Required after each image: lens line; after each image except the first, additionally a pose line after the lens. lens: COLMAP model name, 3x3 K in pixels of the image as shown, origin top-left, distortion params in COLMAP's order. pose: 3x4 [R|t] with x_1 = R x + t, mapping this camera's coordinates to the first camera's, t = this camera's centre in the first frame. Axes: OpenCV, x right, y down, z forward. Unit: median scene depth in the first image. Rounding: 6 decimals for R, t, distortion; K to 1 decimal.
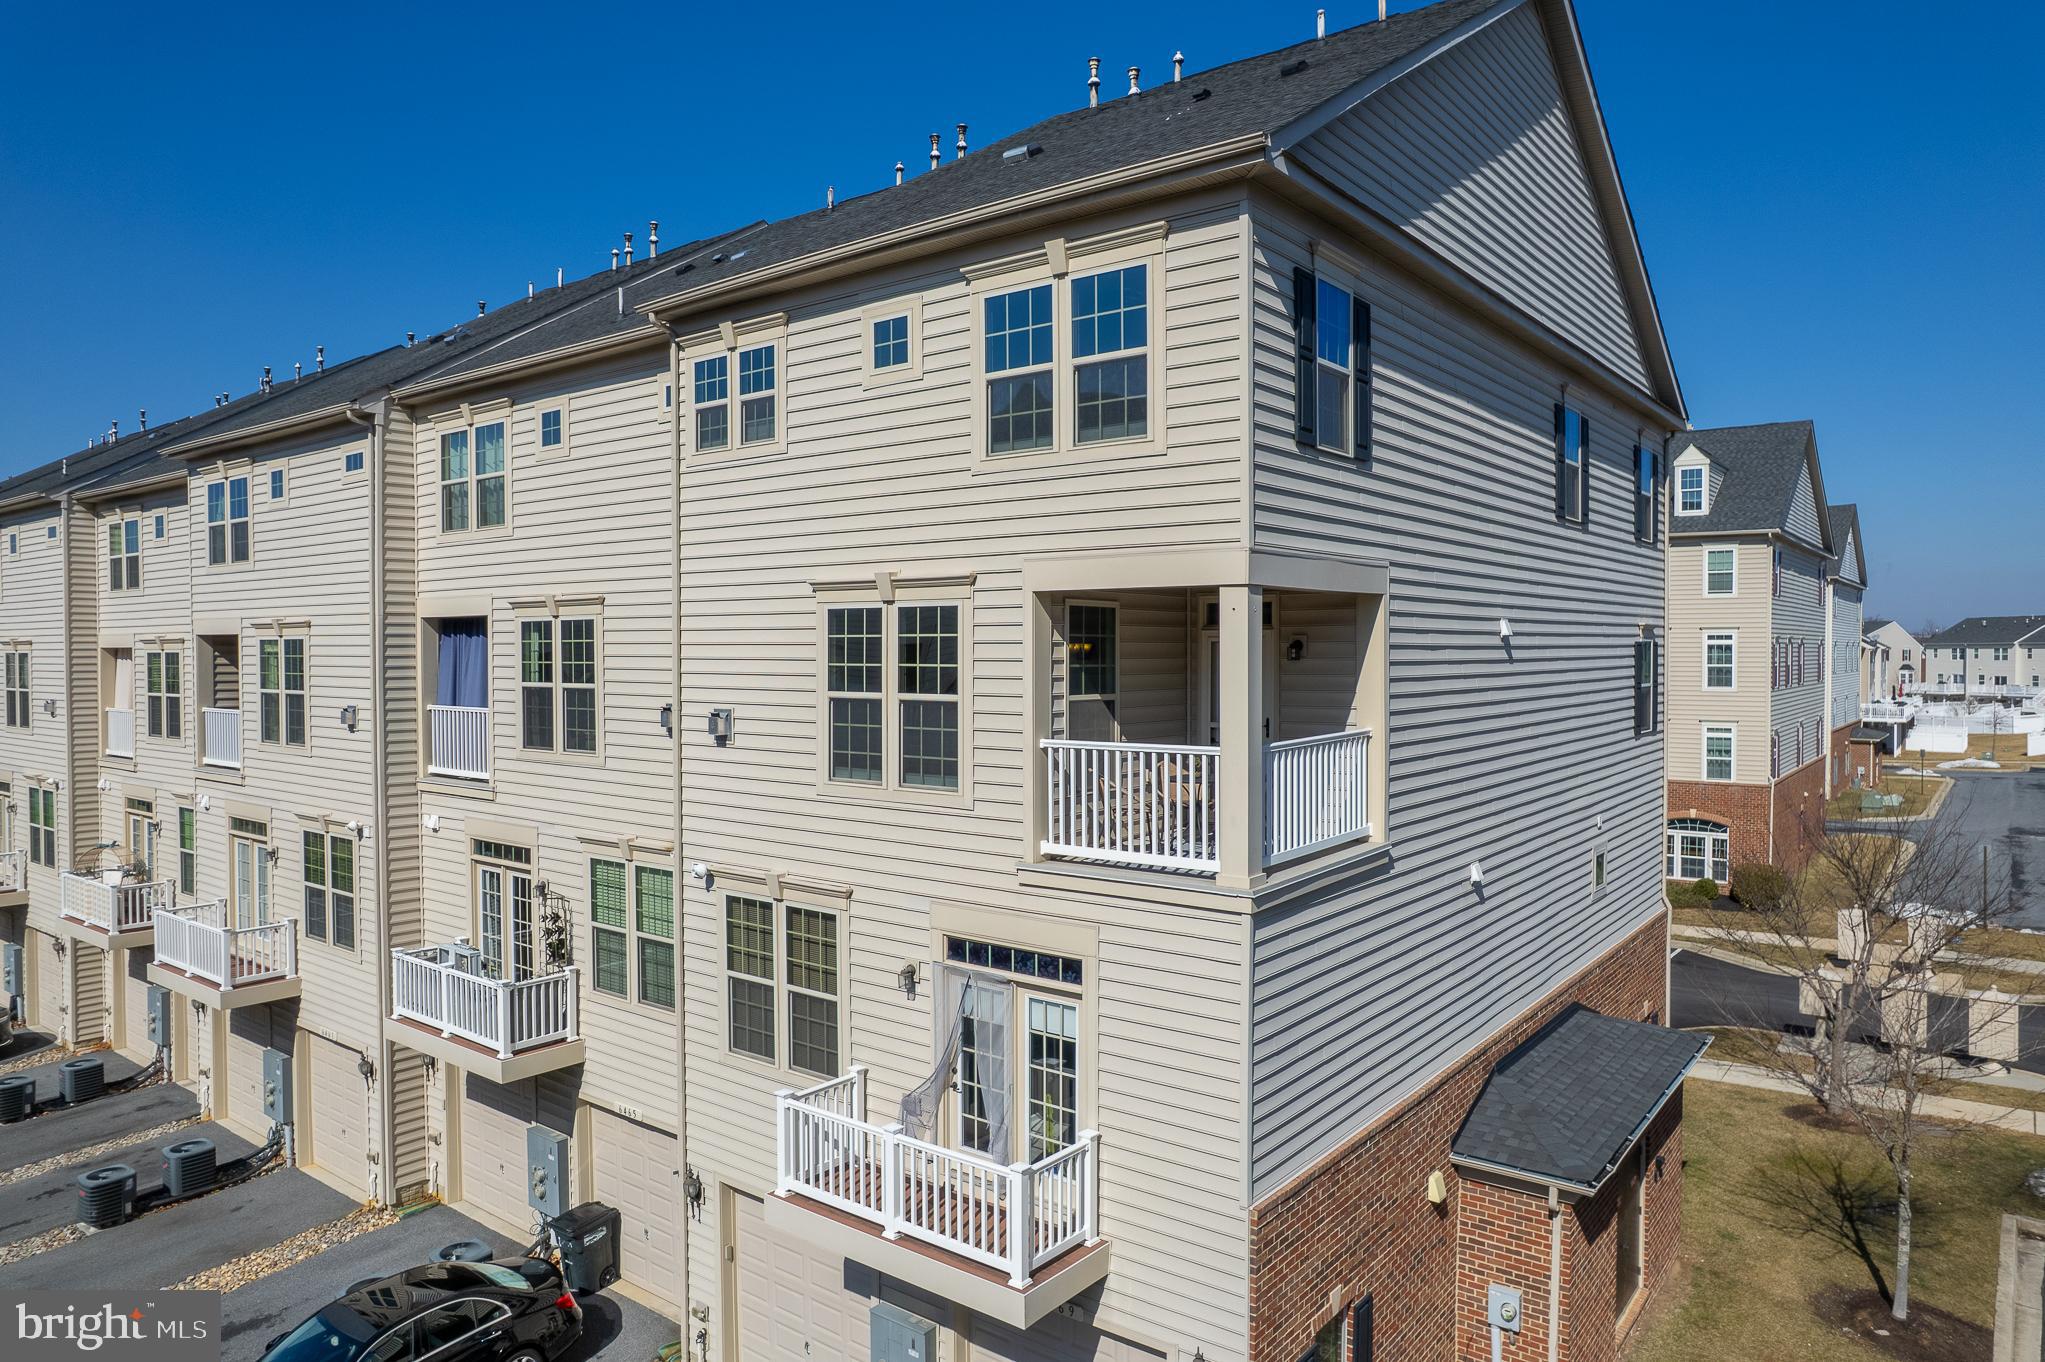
lens RADIAL K [[1319.6, 0, 1017.6], [0, 1319.6, 663.2], [0, 0, 1]] dist [-0.076676, 0.062039]
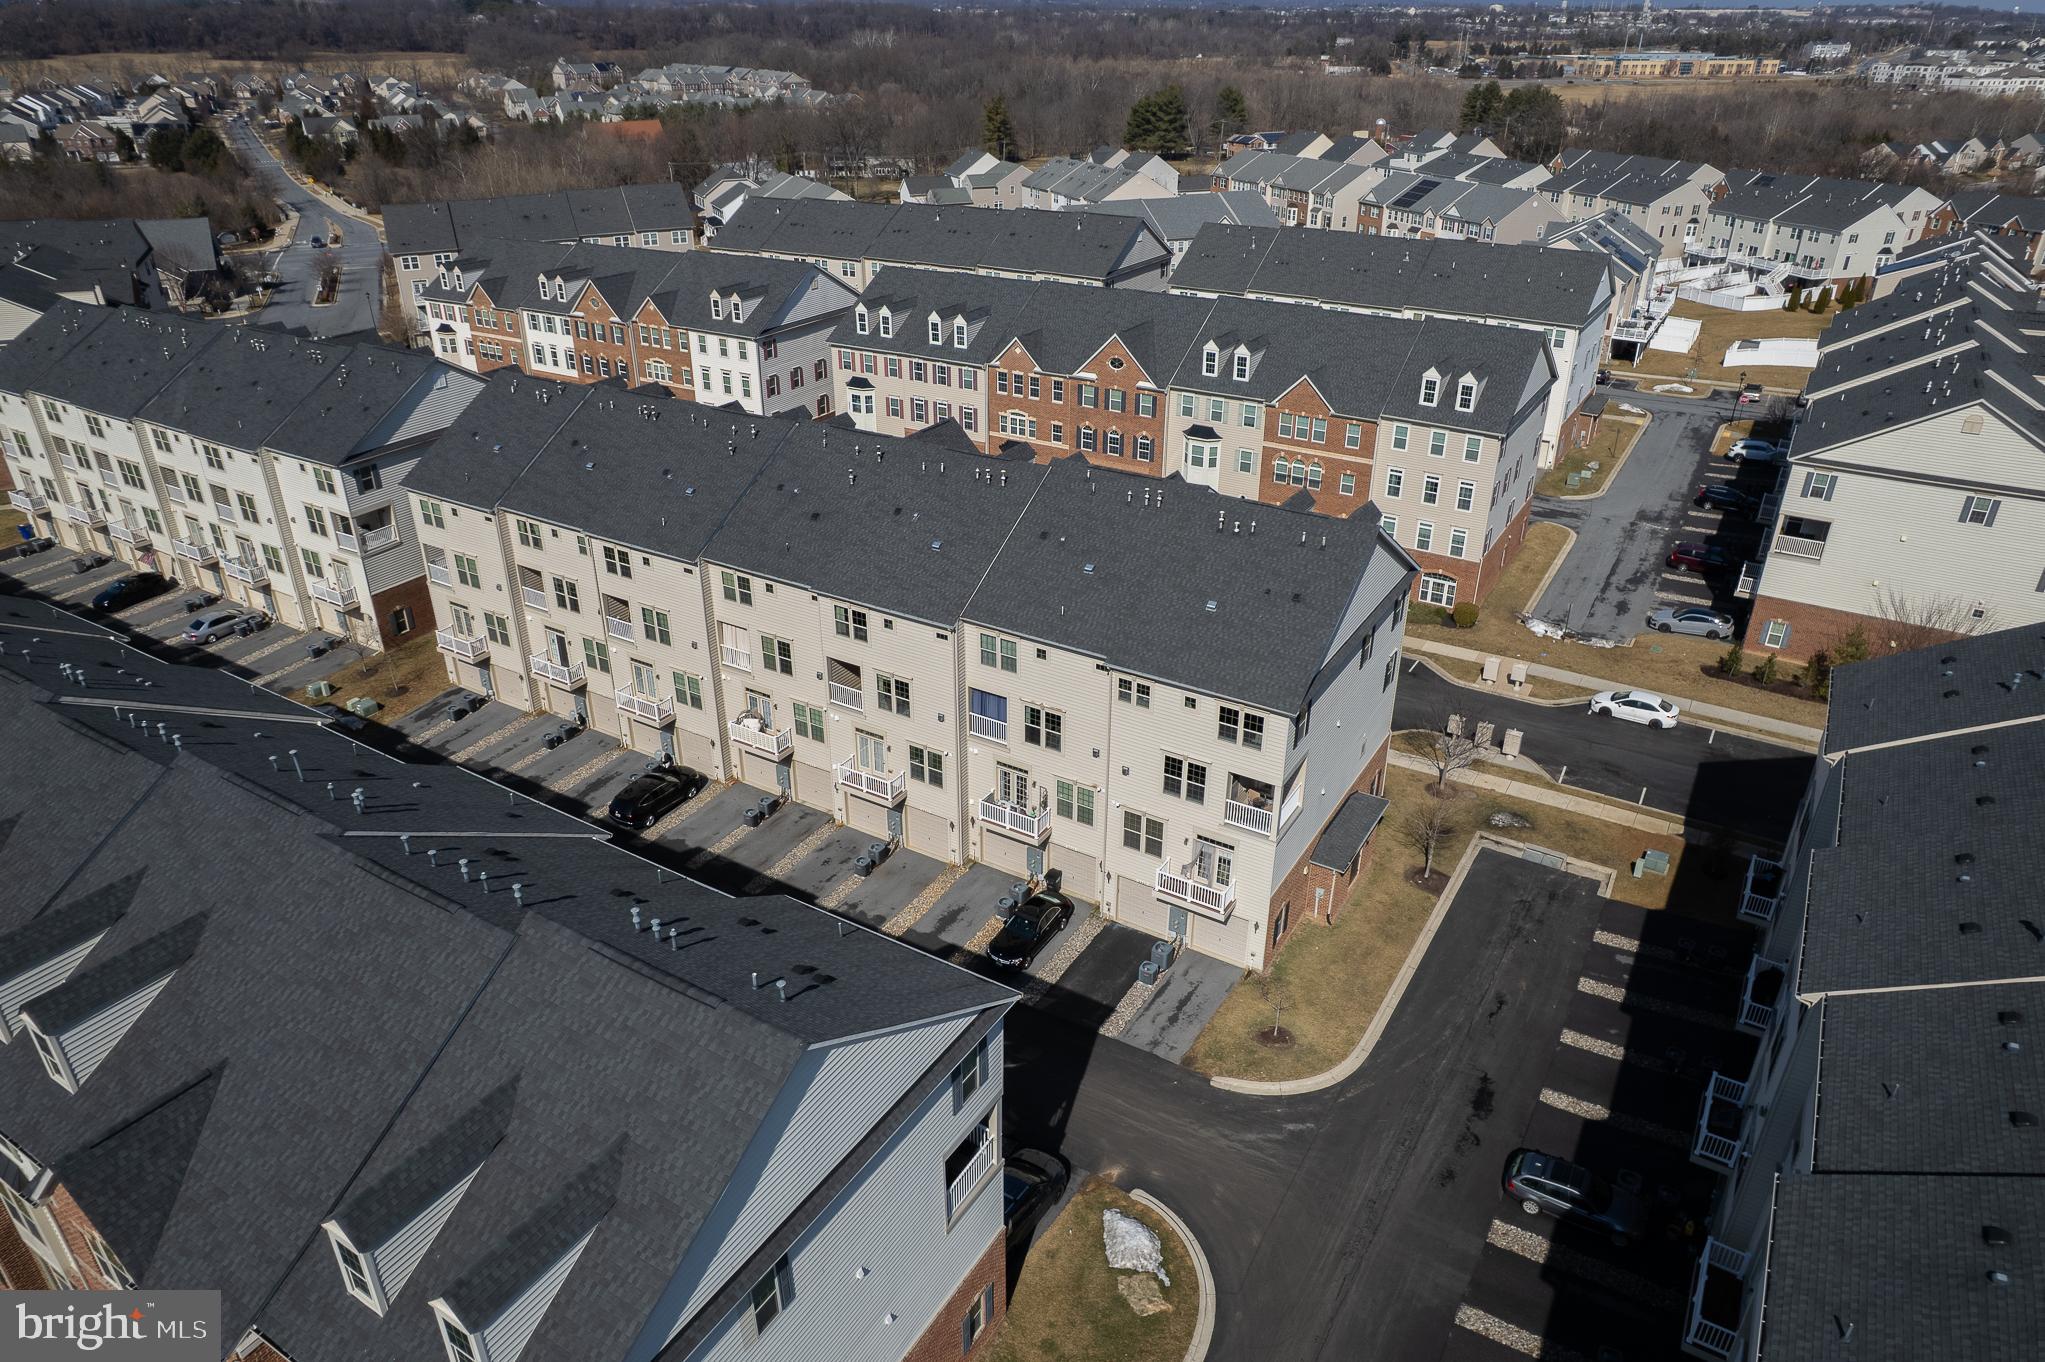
lens RADIAL K [[1319.6, 0, 1017.6], [0, 1319.6, 663.2], [0, 0, 1]] dist [-0.076676, 0.062039]
pose [[0.993652, -0.049014, 0.101262, -0.873733], [-0.000621, 0.897698, 0.440610, -1.817924], [-0.112499, -0.437876, 0.891969, -2.072434]]
